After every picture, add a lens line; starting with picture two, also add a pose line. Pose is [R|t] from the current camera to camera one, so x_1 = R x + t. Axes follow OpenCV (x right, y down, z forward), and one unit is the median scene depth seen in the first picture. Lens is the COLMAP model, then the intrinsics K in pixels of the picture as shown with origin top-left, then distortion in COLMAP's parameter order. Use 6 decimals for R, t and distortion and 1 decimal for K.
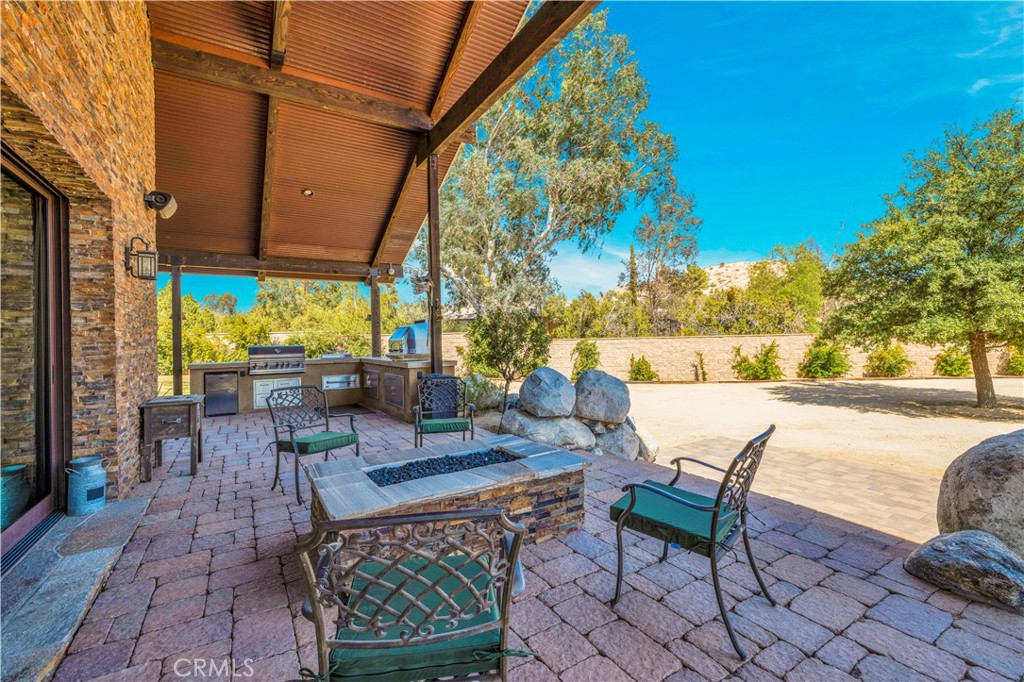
lens RADIAL K [[431.0, 0, 509.1], [0, 431.0, 330.3], [0, 0, 1]] dist [-0.000138, -0.000029]
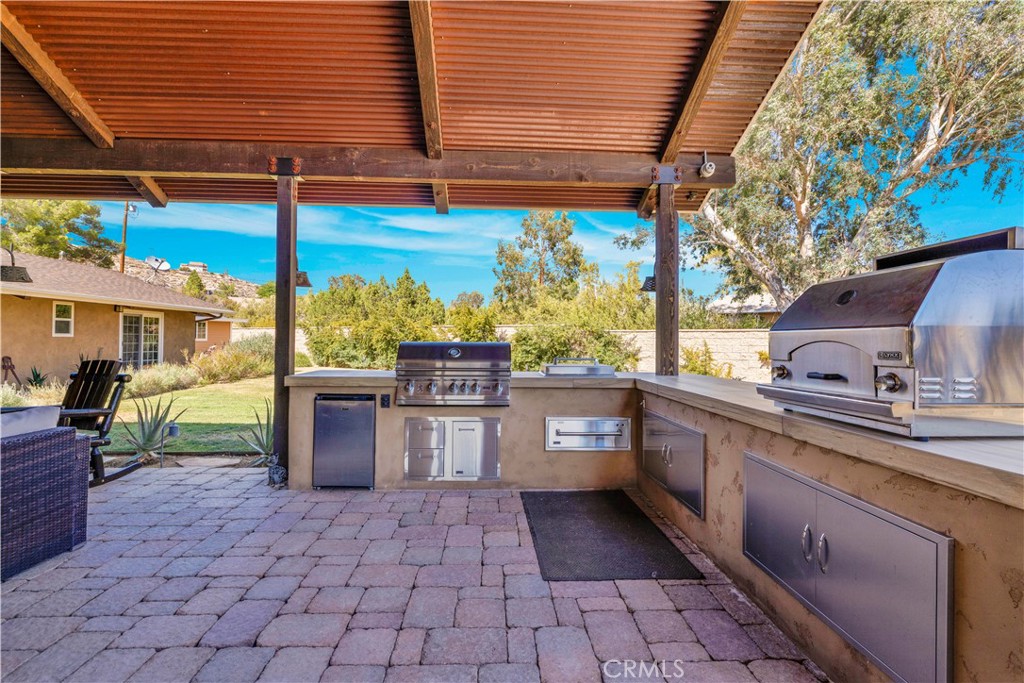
lens RADIAL K [[463.4, 0, 510.4], [0, 463.4, 336.4], [0, 0, 1]] dist [0.001112, 0.000181]
pose [[0.871611, 0.027448, -0.489429, -0.108775], [-0.020474, 0.999598, 0.019597, 0.008418], [0.489770, -0.007060, 0.871823, 0.262067]]
